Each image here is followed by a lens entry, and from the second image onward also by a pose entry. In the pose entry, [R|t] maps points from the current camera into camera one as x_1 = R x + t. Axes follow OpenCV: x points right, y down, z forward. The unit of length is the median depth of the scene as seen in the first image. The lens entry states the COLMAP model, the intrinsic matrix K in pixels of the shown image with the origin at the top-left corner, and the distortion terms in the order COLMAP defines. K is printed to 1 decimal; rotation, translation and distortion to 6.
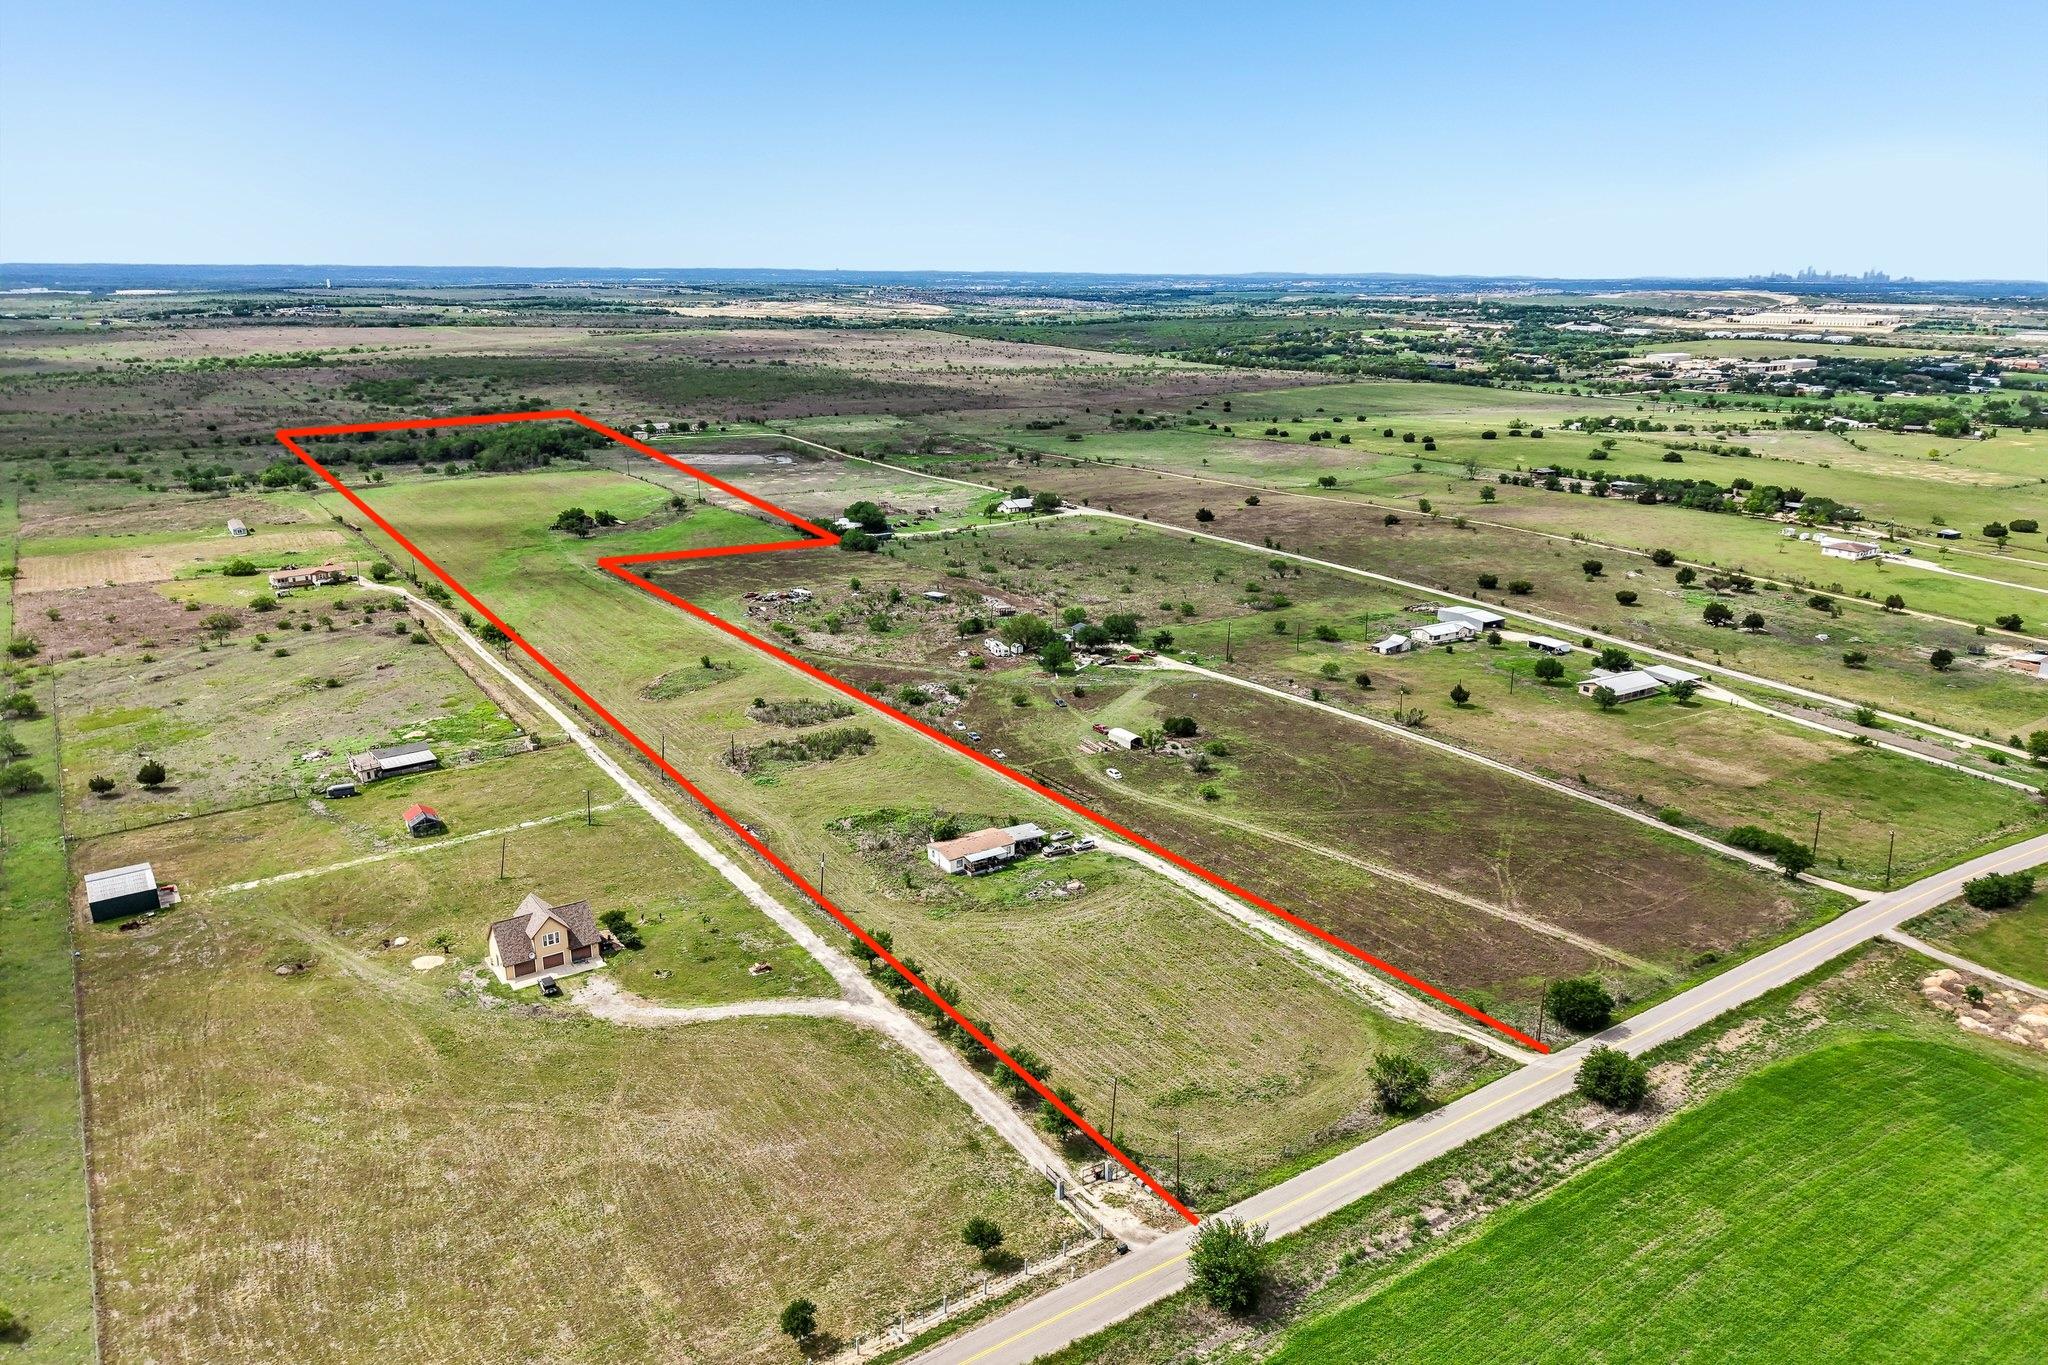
lens RADIAL K [[1364.6, 0, 1028.7], [0, 1364.6, 679.1], [0, 0, 1]] dist [0.068537, -0.103910]
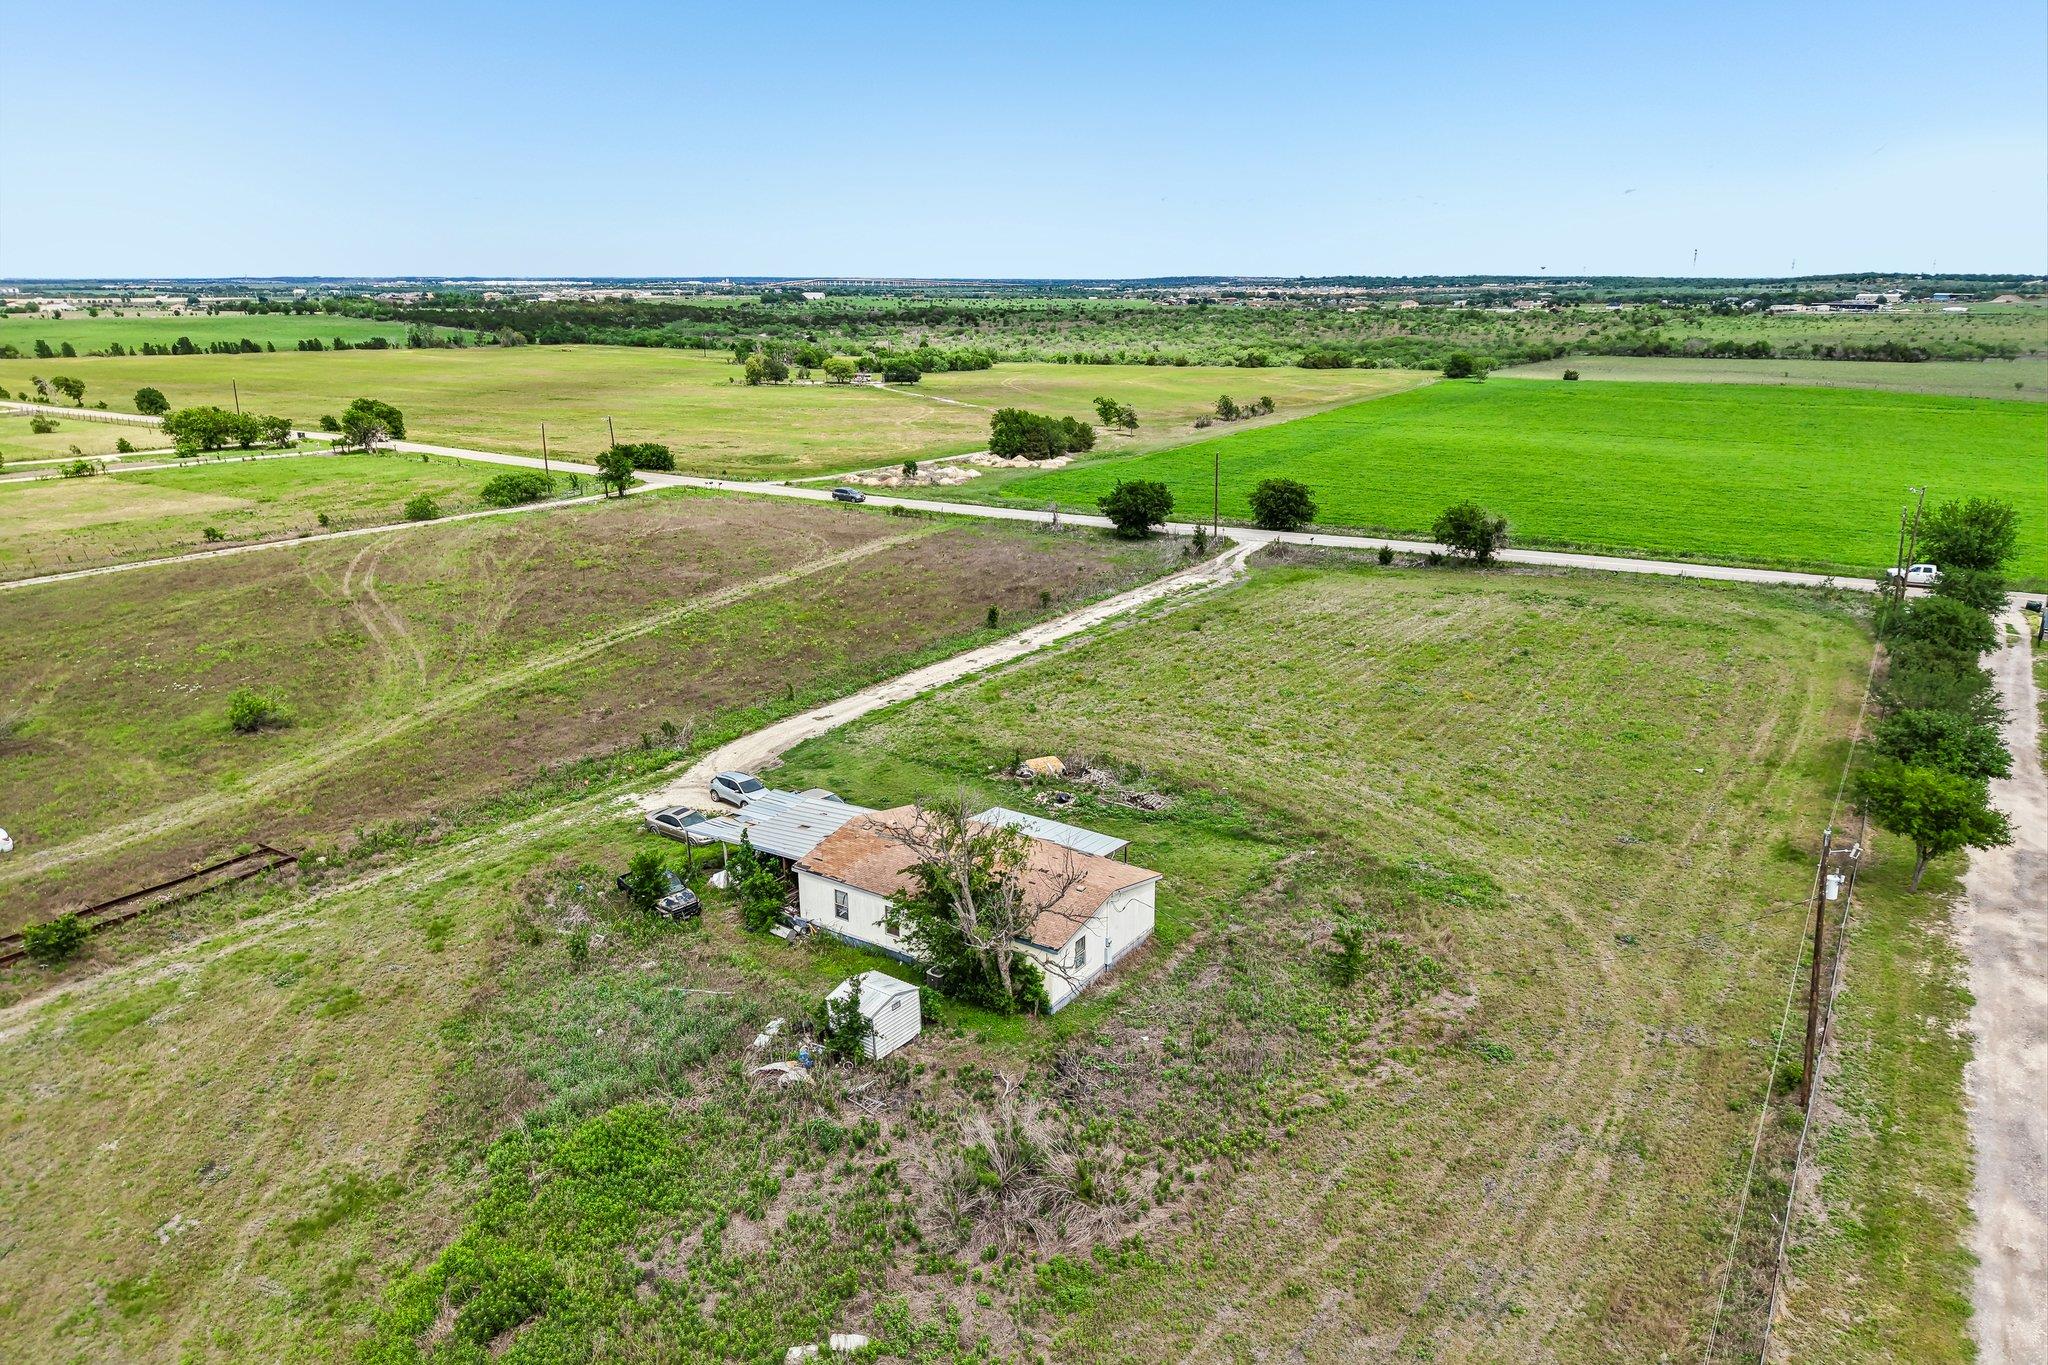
lens RADIAL K [[1365.5, 0, 1024.0], [0, 1365.5, 682.5], [0, 0, 1]] dist [0.047731, -0.059763]
pose [[-0.381647, -0.266463, 0.885067, -0.198054], [0.263118, 0.886609, 0.380385, 0.000834], [-0.886067, 0.378050, -0.268260, 0.824245]]
